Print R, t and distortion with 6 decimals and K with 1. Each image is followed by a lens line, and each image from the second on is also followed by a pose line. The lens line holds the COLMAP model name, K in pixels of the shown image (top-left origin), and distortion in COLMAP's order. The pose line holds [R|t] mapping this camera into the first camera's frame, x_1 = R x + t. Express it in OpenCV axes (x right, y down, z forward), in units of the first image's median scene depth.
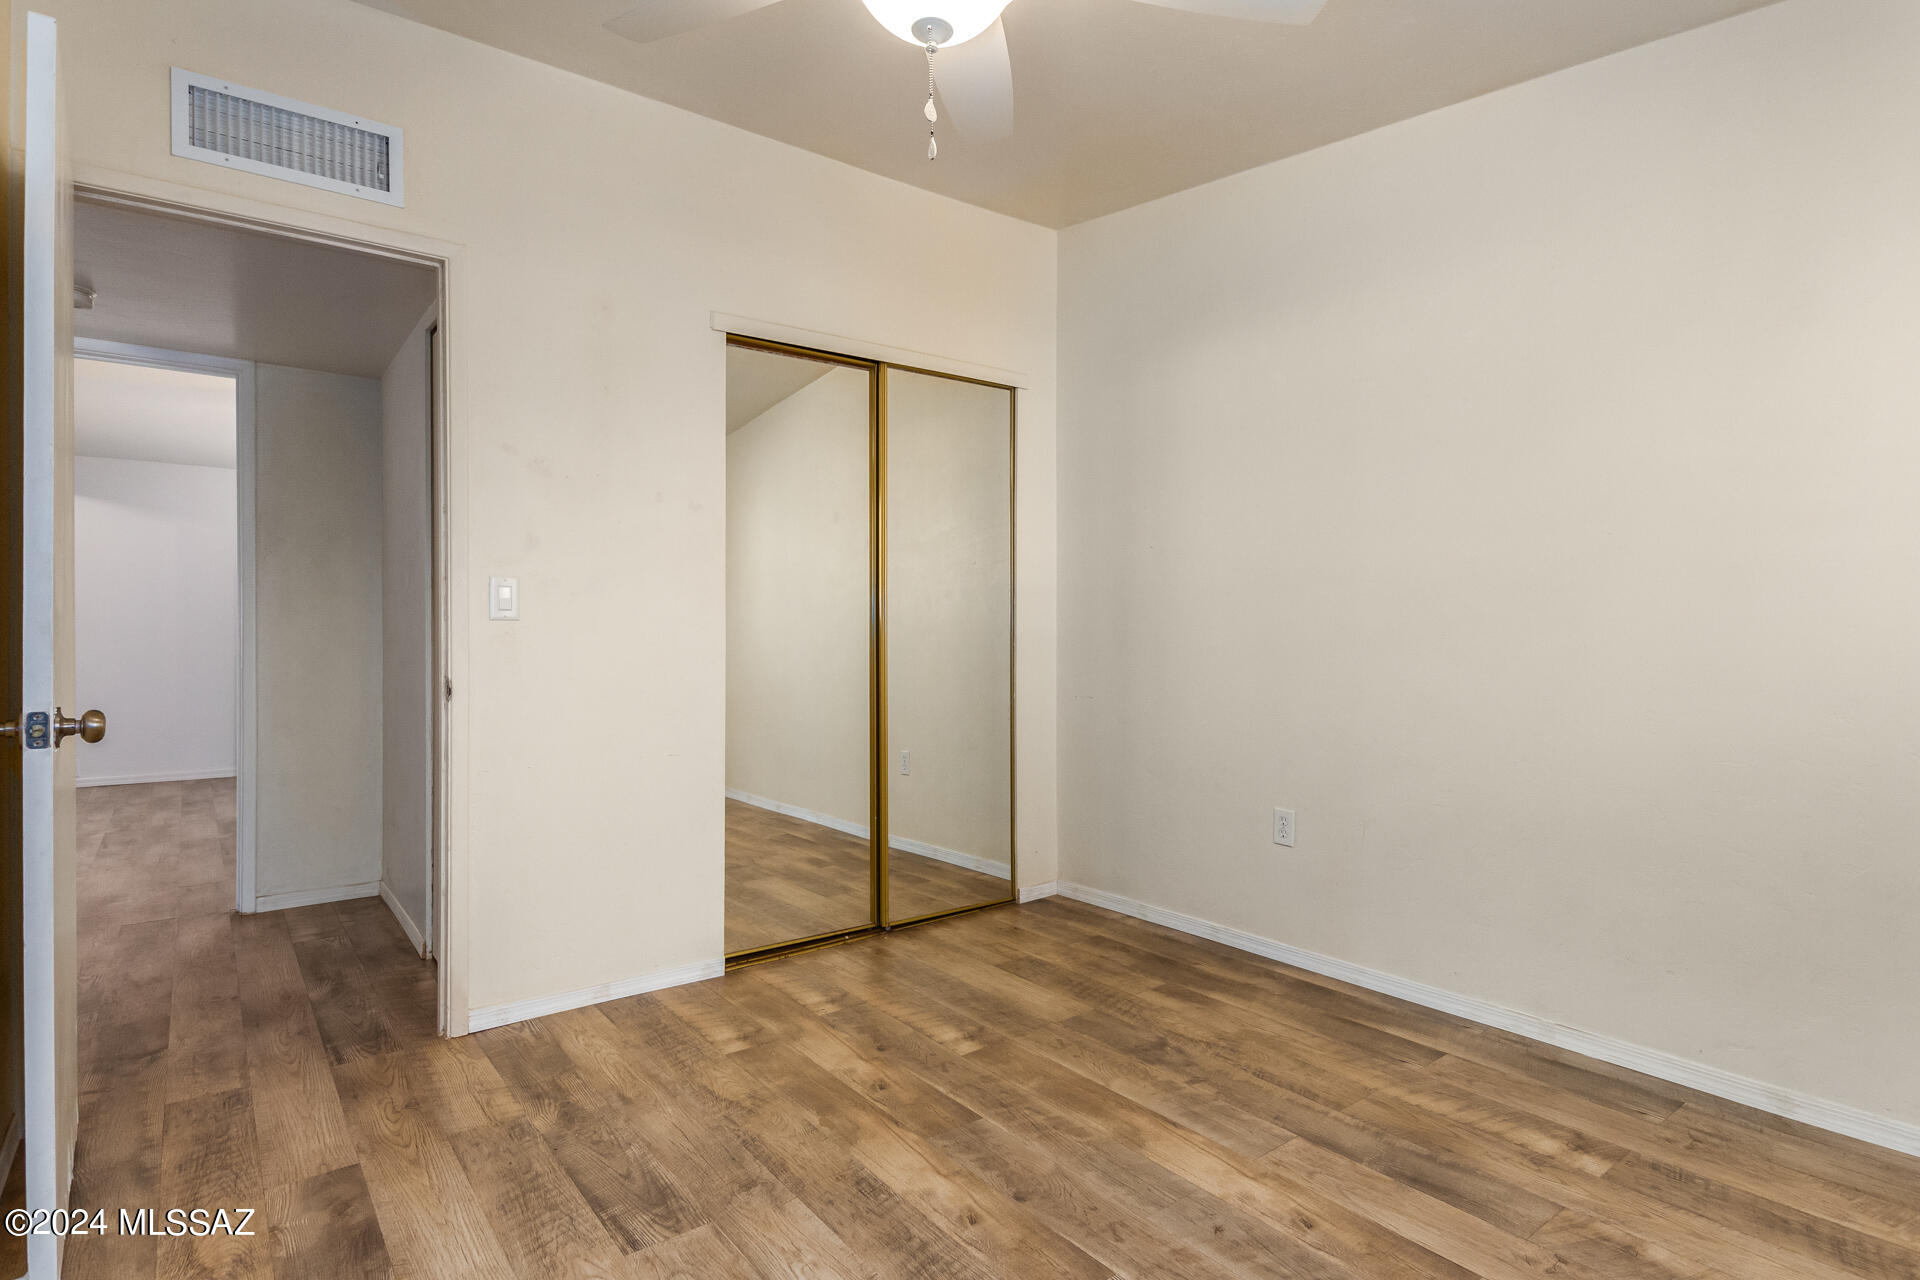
lens RADIAL K [[997.8, 0, 992.7], [0, 997.8, 641.6], [0, 0, 1]] dist [0.017745, -0.008822]
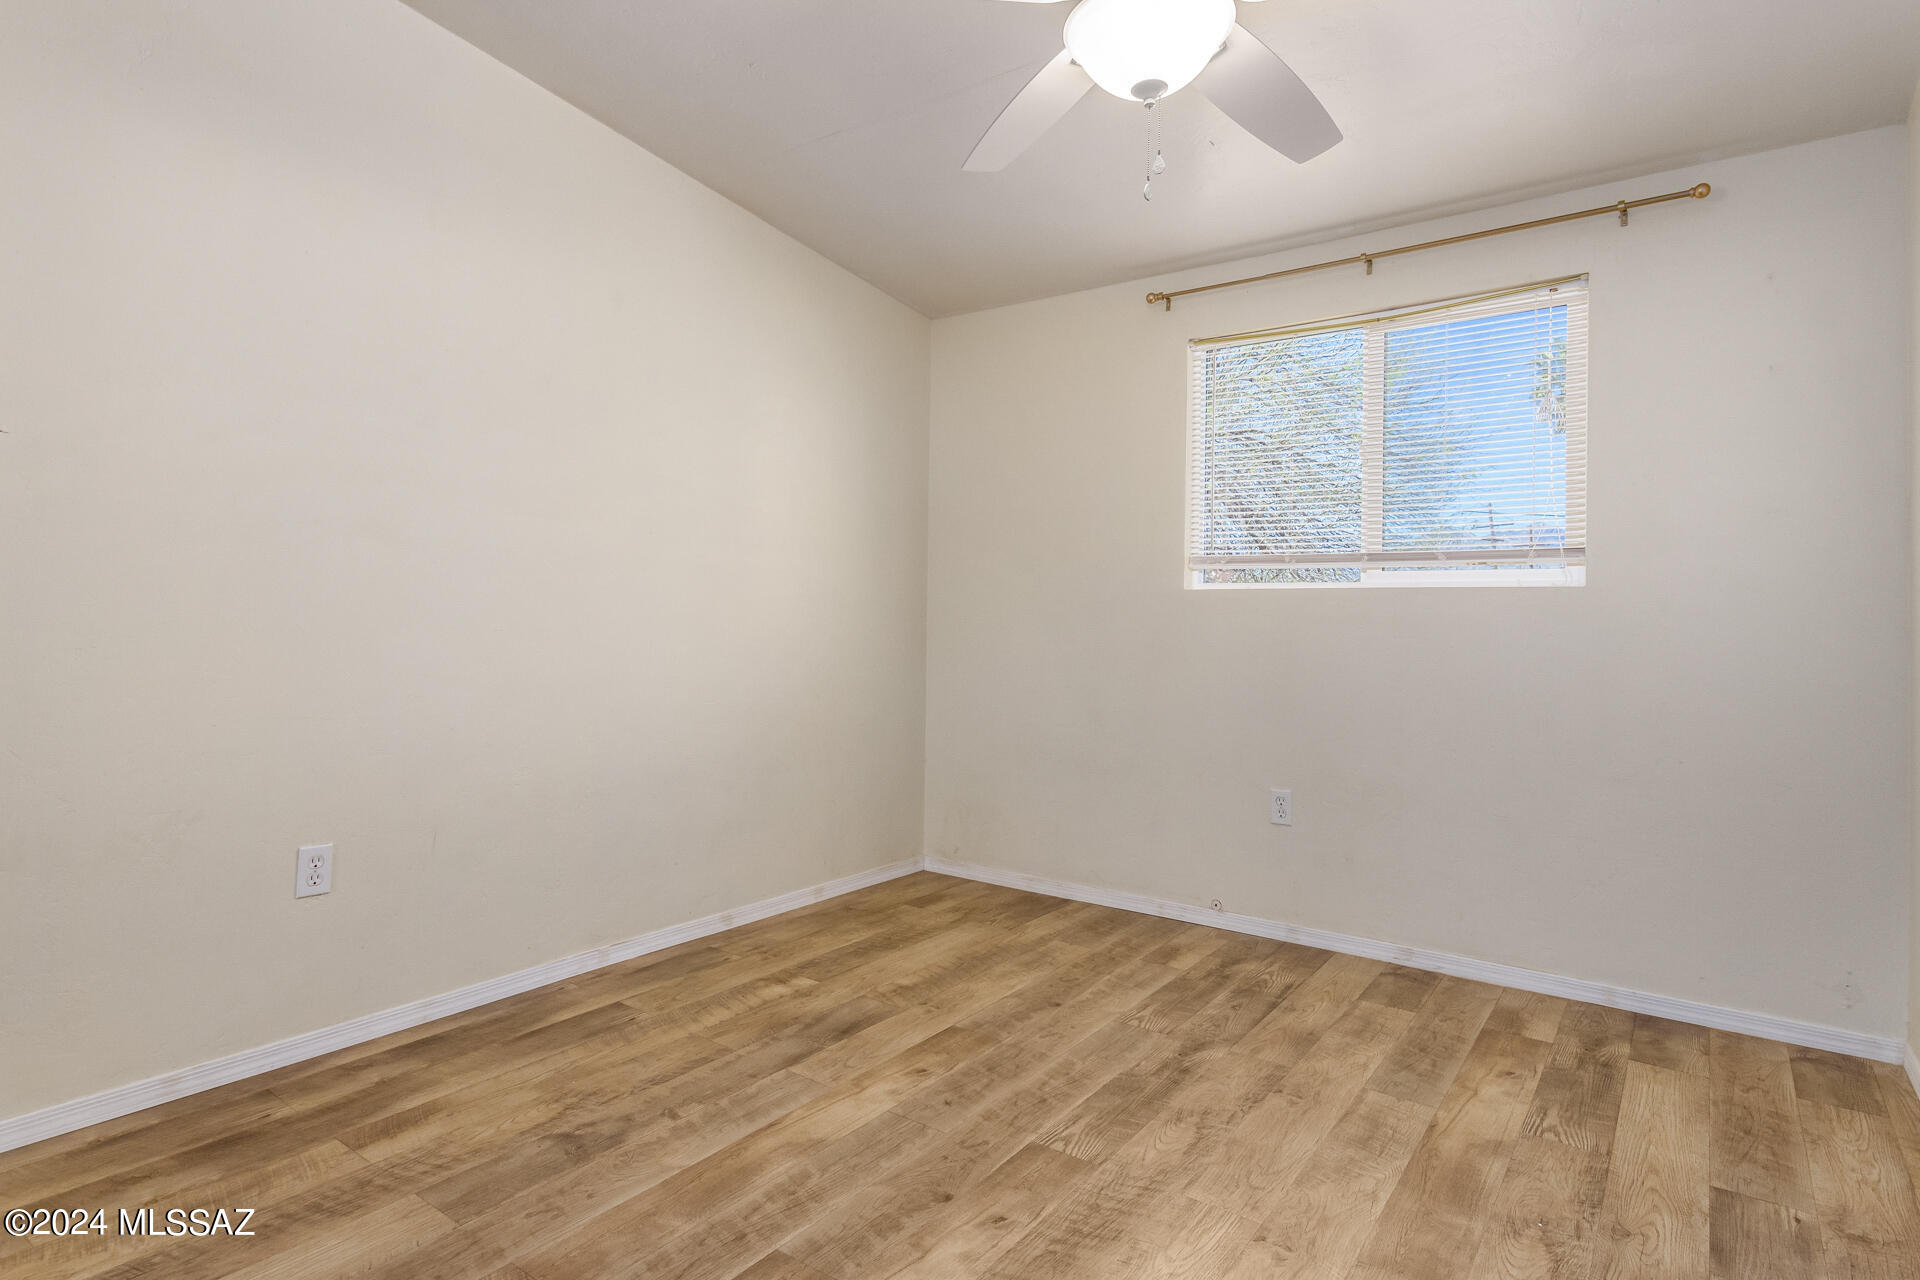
lens RADIAL K [[997.8, 0, 973.0], [0, 997.8, 638.5], [0, 0, 1]] dist [0.017745, -0.008822]
pose [[-0.270591, -0.019959, 0.962488, -0.734474], [-0.005670, 0.999801, 0.019138, 0.001721], [-0.962678, -0.000279, -0.270650, 1.018456]]
